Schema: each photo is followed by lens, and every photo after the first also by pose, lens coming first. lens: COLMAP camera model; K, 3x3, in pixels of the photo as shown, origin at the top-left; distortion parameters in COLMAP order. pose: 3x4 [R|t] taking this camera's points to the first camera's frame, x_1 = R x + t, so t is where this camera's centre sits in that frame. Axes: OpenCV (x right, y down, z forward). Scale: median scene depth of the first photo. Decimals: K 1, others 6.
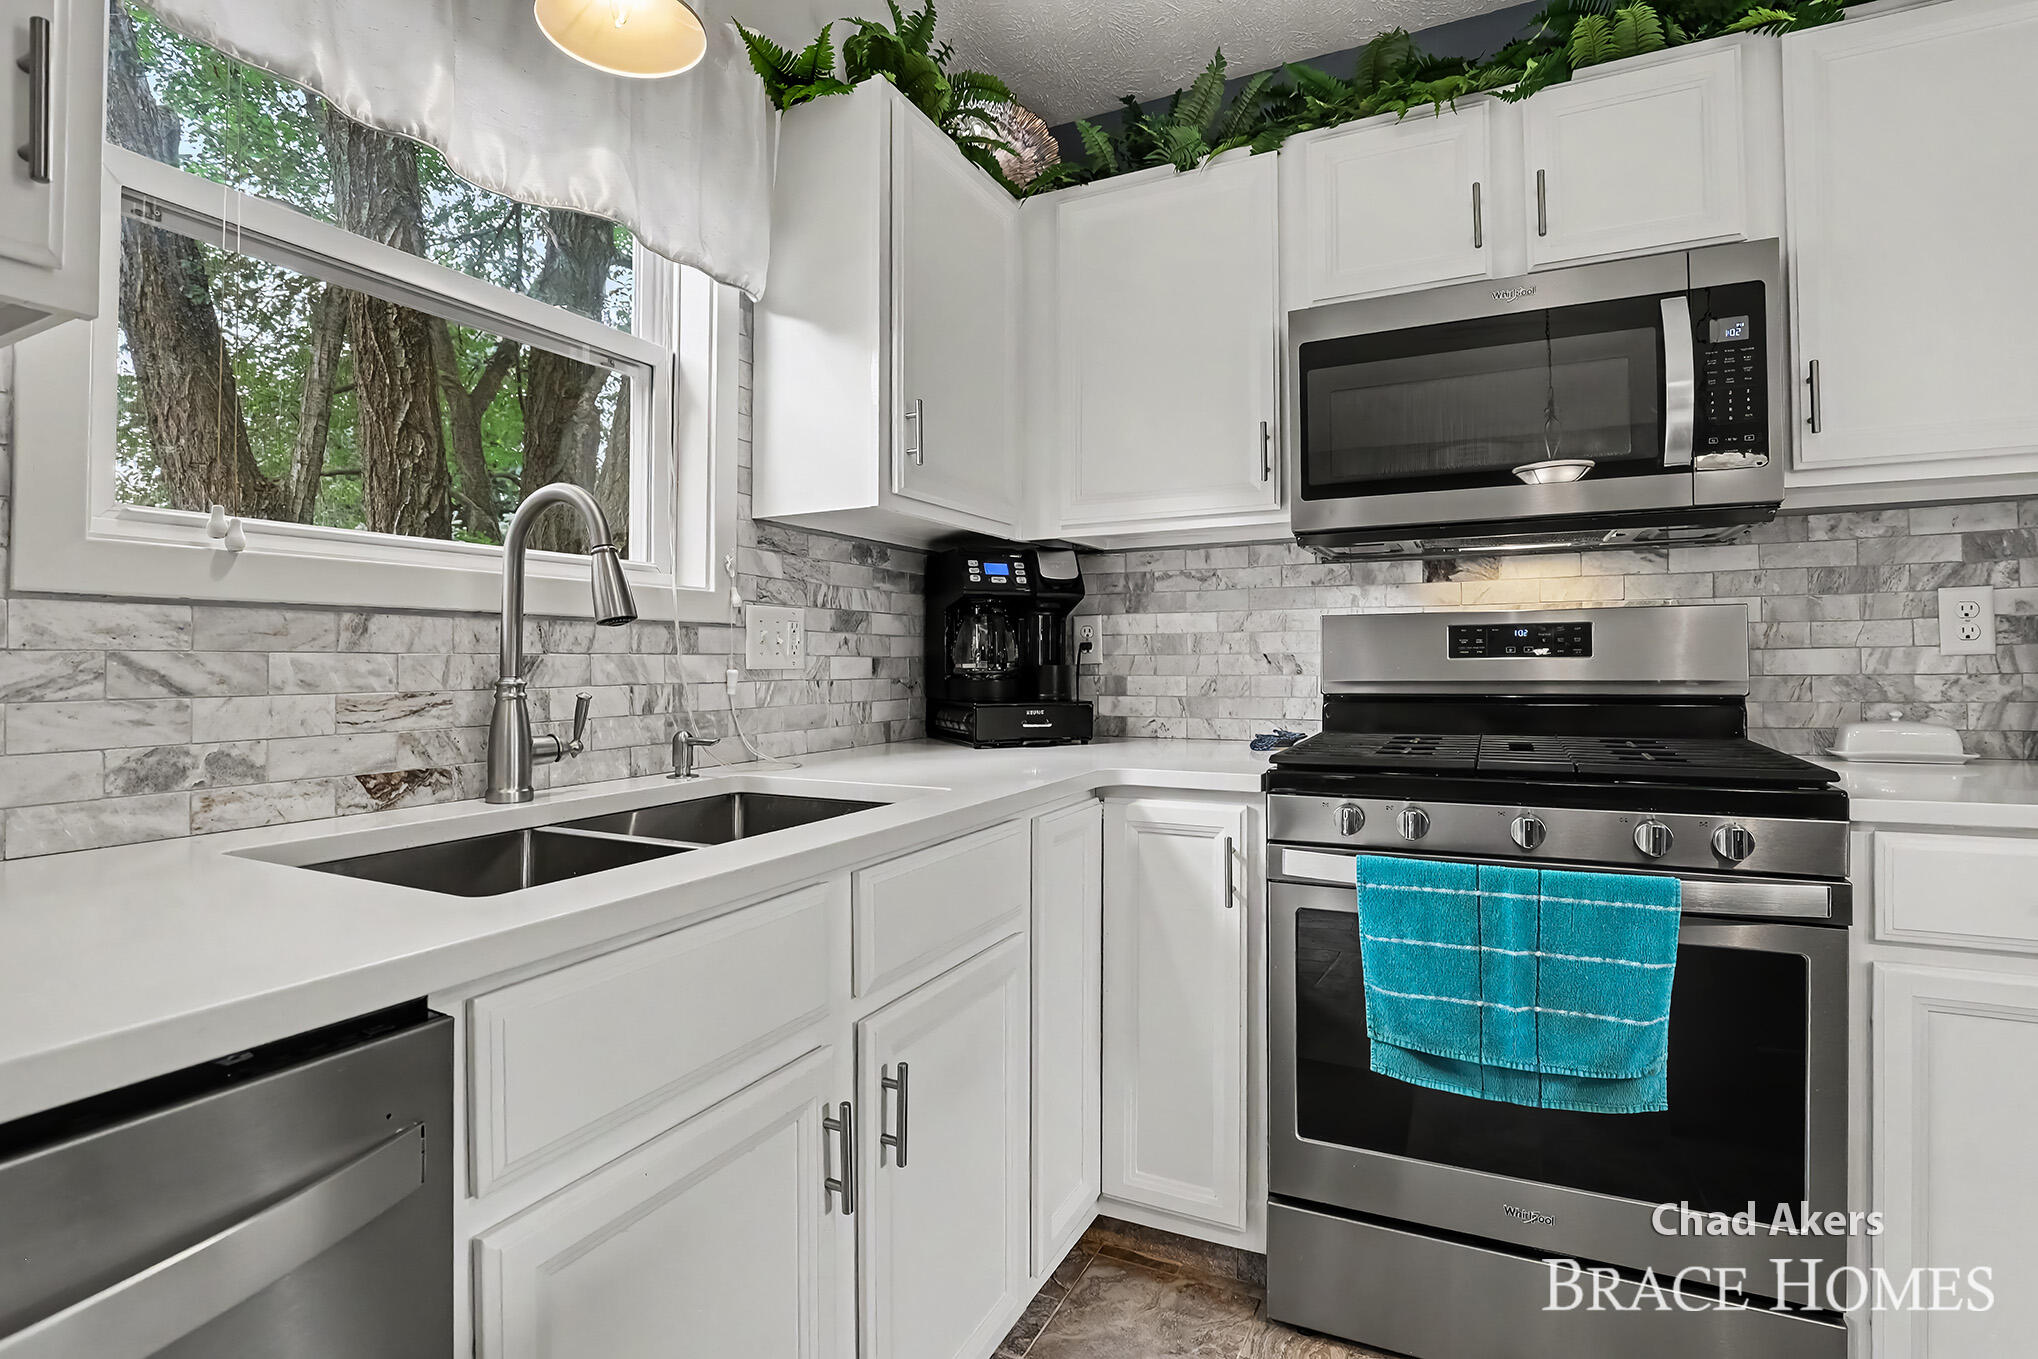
lens RADIAL K [[968.2, 0, 1021.9], [0, 968.2, 666.3], [0, 0, 1]] dist [-0.006172, -0.000276]
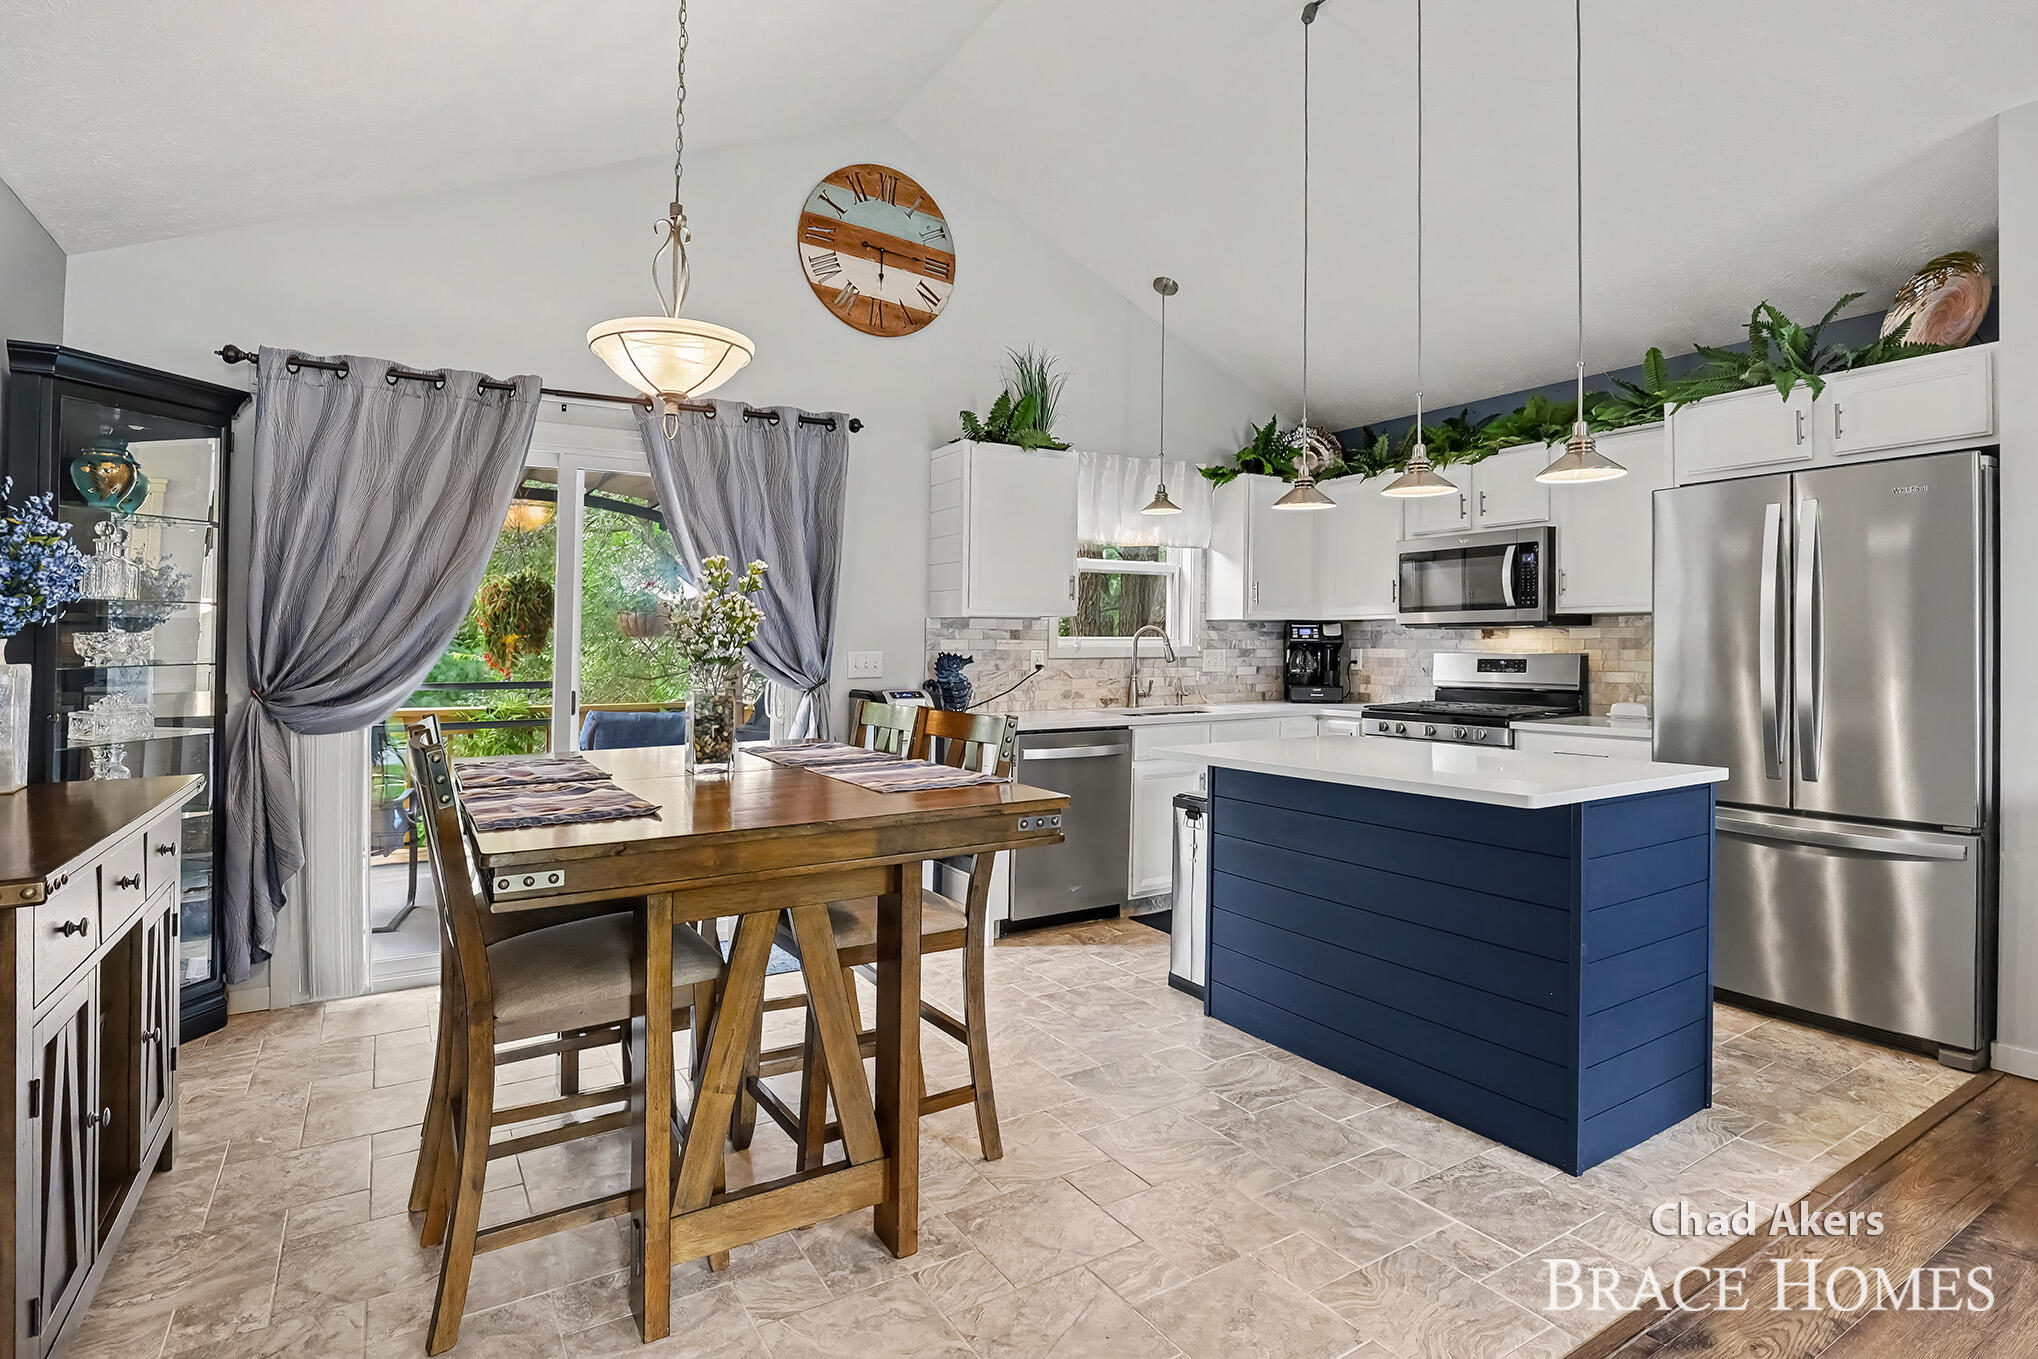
lens RADIAL K [[1006.8, 0, 1022.1], [0, 1006.8, 659.2], [0, 0, 1]] dist [0.000216, 0.000020]
pose [[0.843284, 0.012398, -0.537326, 0.902279], [-0.004038, 0.999852, 0.016733, -0.084655], [0.537454, -0.011941, 0.843209, -1.895342]]
